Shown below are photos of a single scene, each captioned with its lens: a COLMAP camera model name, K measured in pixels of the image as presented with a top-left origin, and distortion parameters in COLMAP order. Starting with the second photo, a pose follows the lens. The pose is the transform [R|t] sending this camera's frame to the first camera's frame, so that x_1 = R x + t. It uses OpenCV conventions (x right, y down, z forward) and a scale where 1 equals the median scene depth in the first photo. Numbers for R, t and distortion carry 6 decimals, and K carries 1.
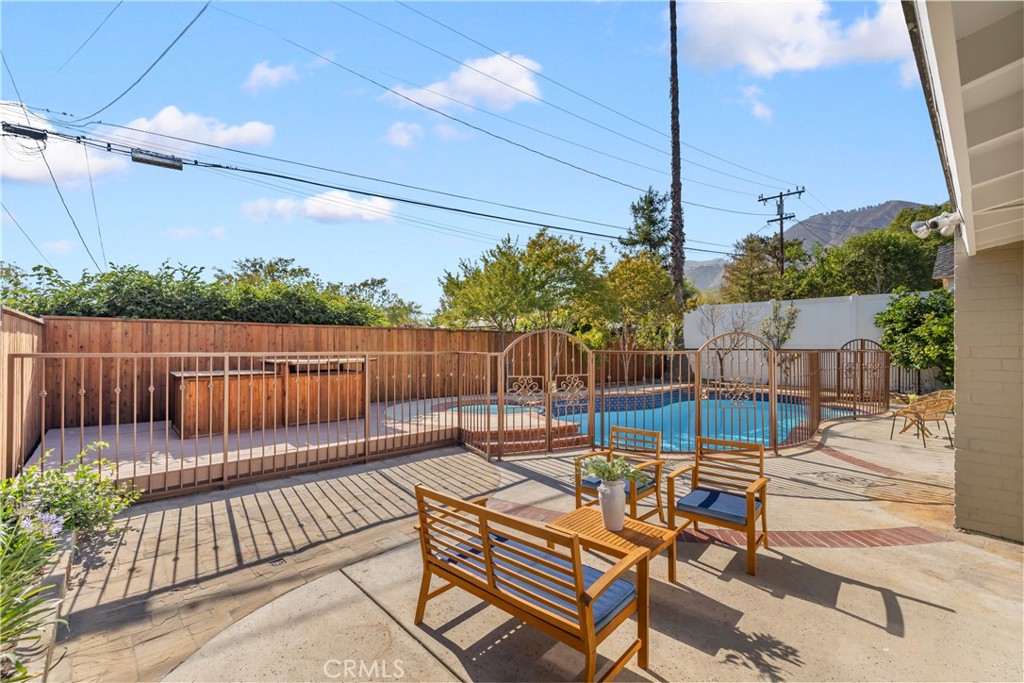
lens RADIAL K [[437.2, 0, 515.0], [0, 437.2, 344.3], [0, 0, 1]] dist [0.000781, -0.000075]
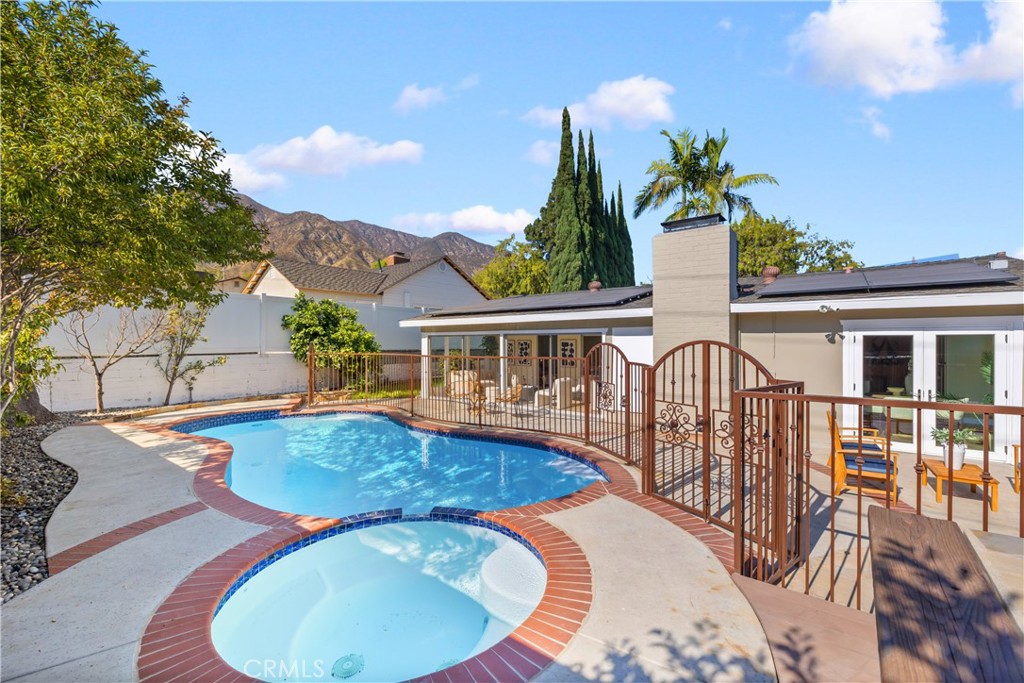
lens RADIAL K [[437.2, 0, 515.0], [0, 437.2, 344.3], [0, 0, 1]] dist [0.000781, -0.000075]
pose [[-0.159115, -0.009452, 0.987215, -0.229246], [-0.002580, 0.999955, 0.009158, -0.014106], [-0.987257, -0.001090, -0.159132, 0.588244]]
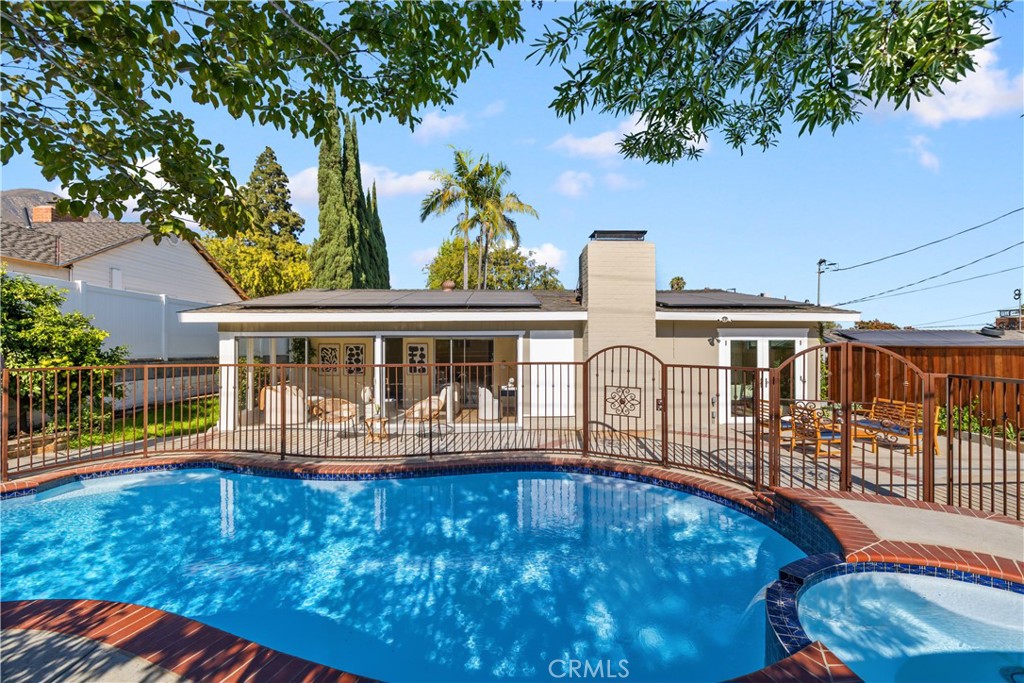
lens RADIAL K [[427.0, 0, 515.0], [0, 427.0, 343.3], [0, 0, 1]] dist [-0.002627, 0.000487]
pose [[-0.754498, 0.003205, 0.656295, 0.013811], [-0.002506, 0.999967, -0.007764, -0.010058], [-0.656298, -0.007503, -0.754465, 0.820859]]
